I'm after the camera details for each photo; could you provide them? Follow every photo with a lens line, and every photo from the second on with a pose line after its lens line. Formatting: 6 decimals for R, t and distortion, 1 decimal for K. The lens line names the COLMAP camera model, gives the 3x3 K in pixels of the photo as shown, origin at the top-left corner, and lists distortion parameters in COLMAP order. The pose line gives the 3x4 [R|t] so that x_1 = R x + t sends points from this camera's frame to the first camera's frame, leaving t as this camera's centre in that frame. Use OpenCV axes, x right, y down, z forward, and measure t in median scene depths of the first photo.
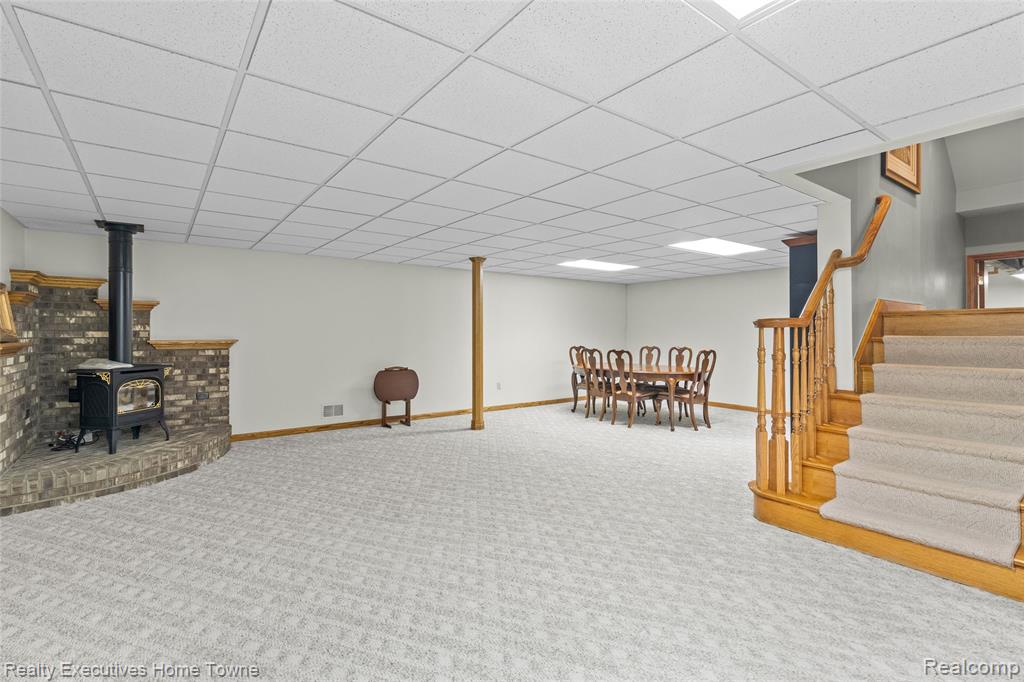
lens RADIAL K [[481.7, 0, 512.0], [0, 481.7, 341.0], [0, 0, 1]] dist [-0.000630, 0.000018]
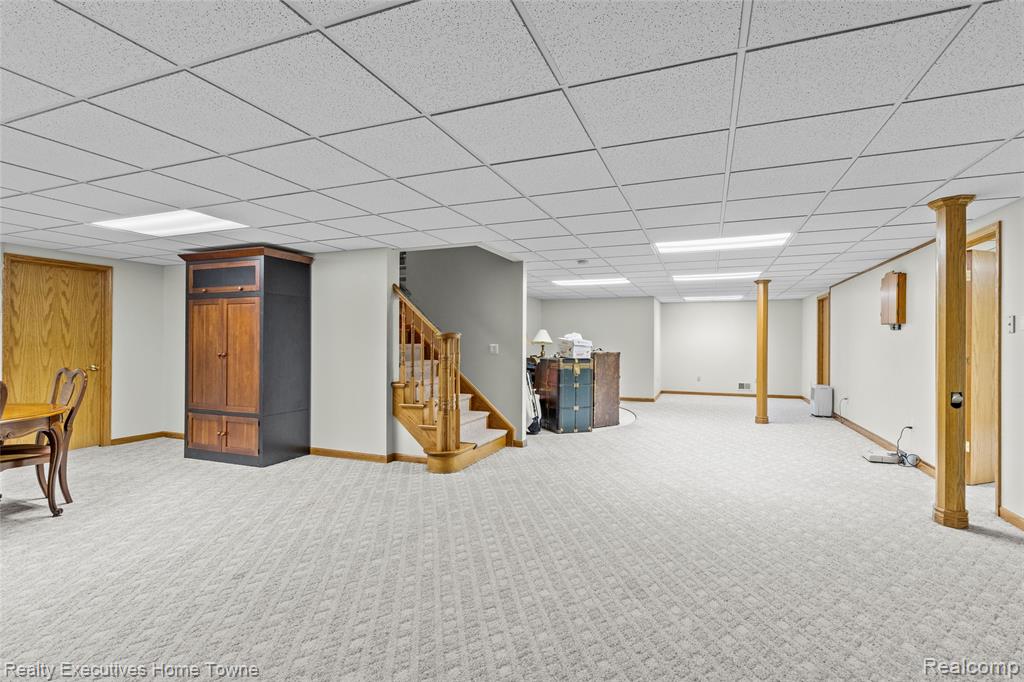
lens RADIAL K [[481.7, 0, 512.0], [0, 481.7, 341.0], [0, 0, 1]] dist [-0.000630, 0.000018]
pose [[-0.526944, 0.003039, 0.849895, -0.636305], [0.005339, 0.999986, -0.000265, -0.017047], [-0.849883, 0.004397, -0.526953, 1.269945]]
